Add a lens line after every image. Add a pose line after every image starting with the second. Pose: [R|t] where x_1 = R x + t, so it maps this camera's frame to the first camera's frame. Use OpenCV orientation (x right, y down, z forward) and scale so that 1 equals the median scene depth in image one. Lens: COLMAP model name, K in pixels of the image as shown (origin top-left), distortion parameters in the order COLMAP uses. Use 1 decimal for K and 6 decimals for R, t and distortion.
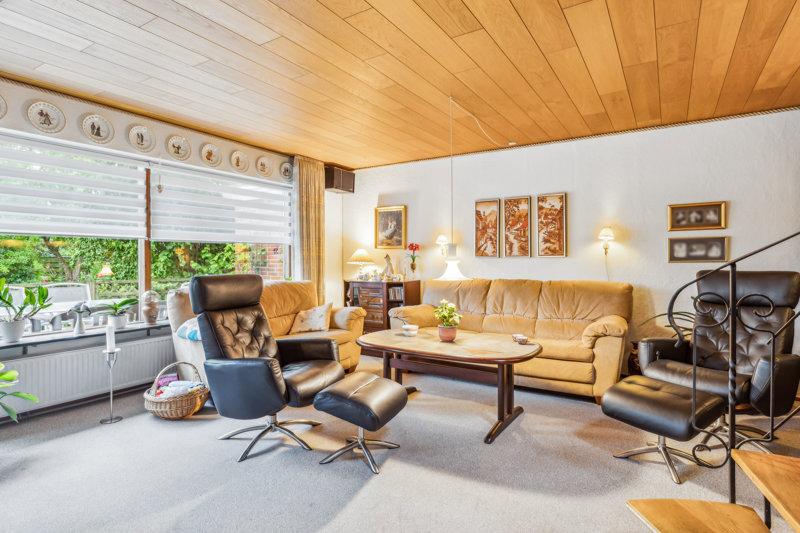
lens RADIAL K [[429.2, 0, 401.0], [0, 429.2, 266.3], [0, 0, 1]] dist [0.024005, -0.000195]
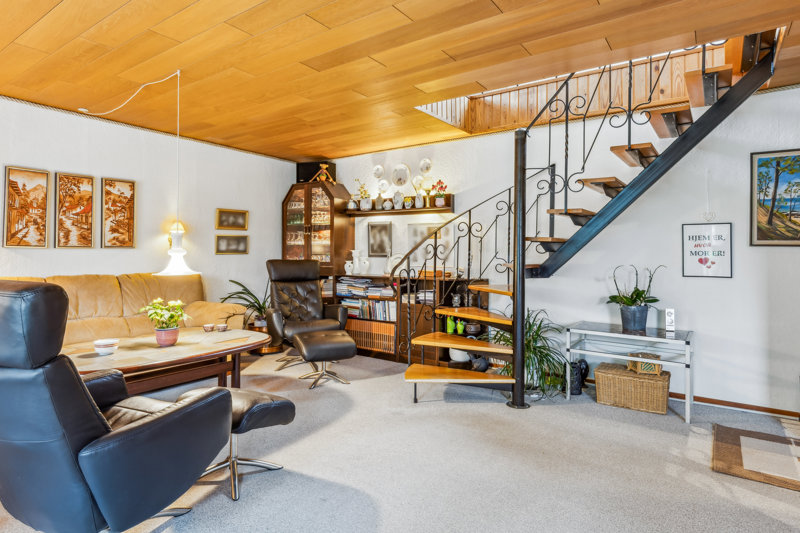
lens RADIAL K [[450.5, 0, 405.4], [0, 450.5, 248.8], [0, 0, 1]] dist [-0.001033, 0.000023]
pose [[0.043755, 0.013391, 0.998953, -0.574245], [0.012557, 0.999824, -0.013952, -0.000101], [-0.998963, 0.013154, 0.043579, 0.357098]]
